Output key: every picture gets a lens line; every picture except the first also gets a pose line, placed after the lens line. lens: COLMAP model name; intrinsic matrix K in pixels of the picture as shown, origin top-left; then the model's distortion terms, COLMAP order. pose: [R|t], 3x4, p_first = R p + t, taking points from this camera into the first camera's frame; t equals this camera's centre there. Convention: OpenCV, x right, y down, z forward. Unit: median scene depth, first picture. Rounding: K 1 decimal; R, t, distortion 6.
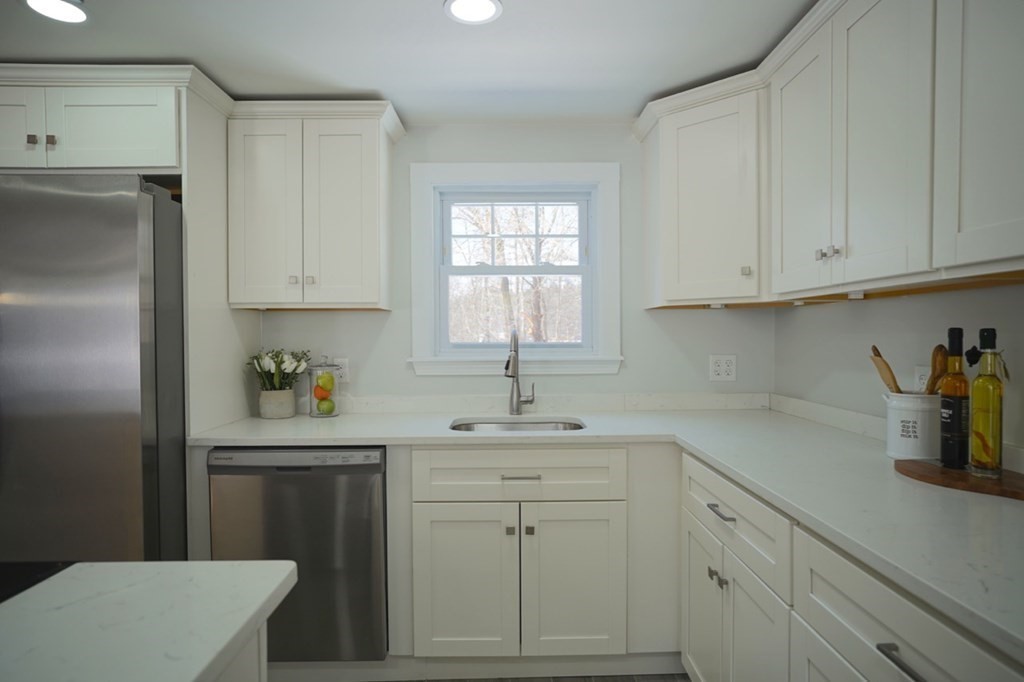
lens RADIAL K [[584.6, 0, 512.0], [0, 584.6, 341.0], [0, 0, 1]] dist [-0.057580, 0.043816]
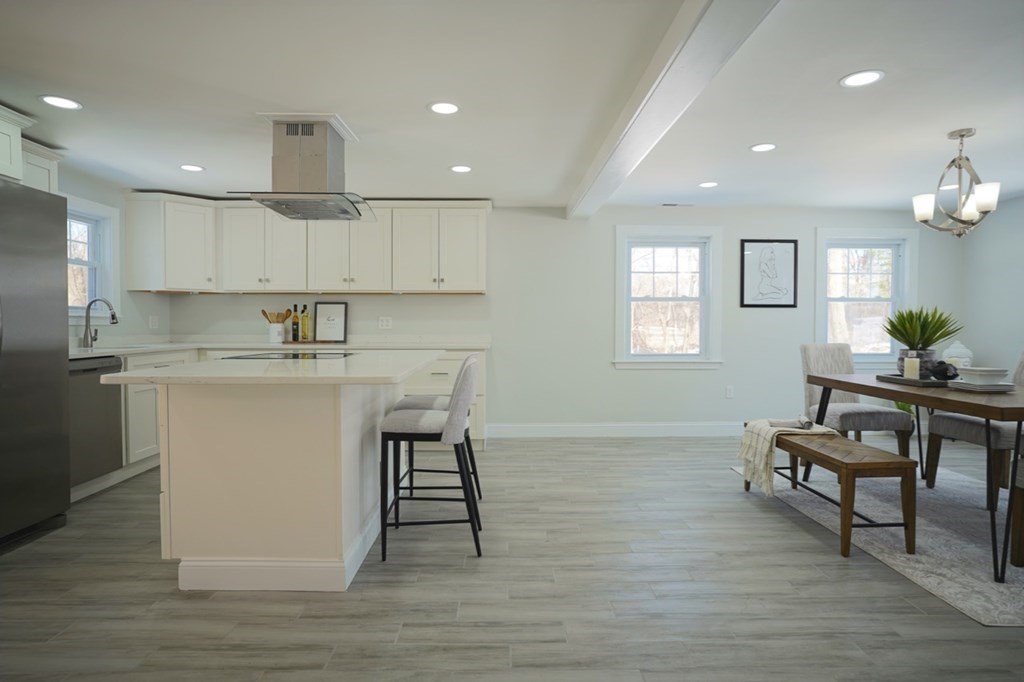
lens RADIAL K [[584.6, 0, 512.0], [0, 584.6, 341.0], [0, 0, 1]] dist [-0.057580, 0.043816]
pose [[-0.008761, -0.023025, 0.999697, -1.694032], [0.007661, 0.999704, 0.023092, 0.077161], [-0.999932, 0.007861, -0.008582, -0.229579]]
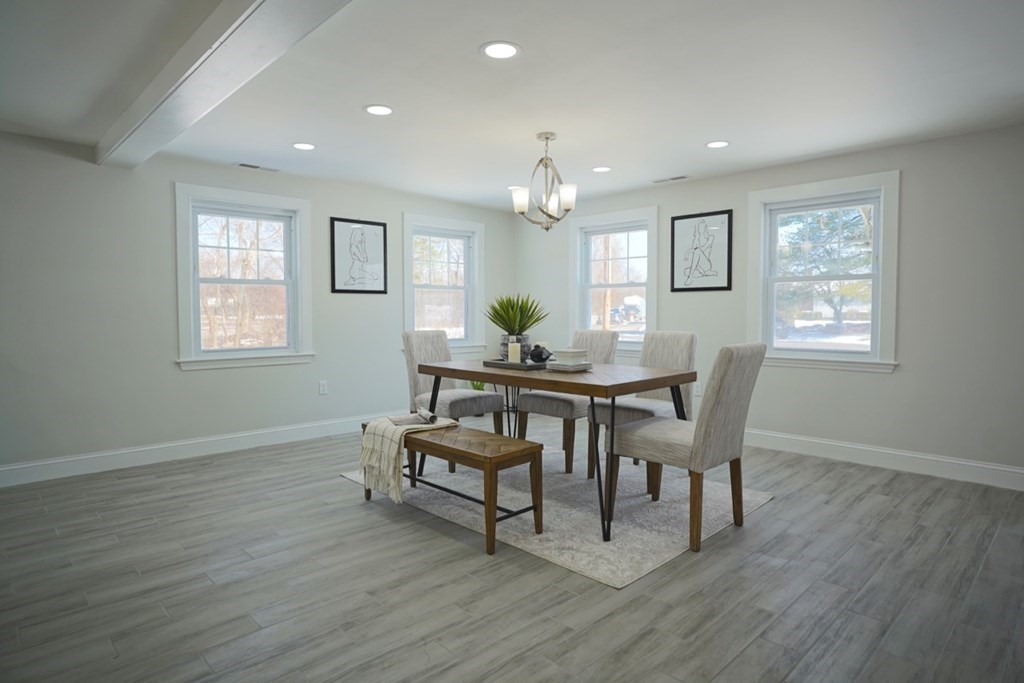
lens RADIAL K [[584.6, 0, 512.0], [0, 584.6, 341.5], [0, 0, 1]] dist [-0.057580, 0.043816]
pose [[-0.690479, -0.030338, 0.722716, -1.206577], [0.012939, 0.998442, 0.054275, 0.071856], [-0.723237, 0.046827, -0.689011, -0.160997]]
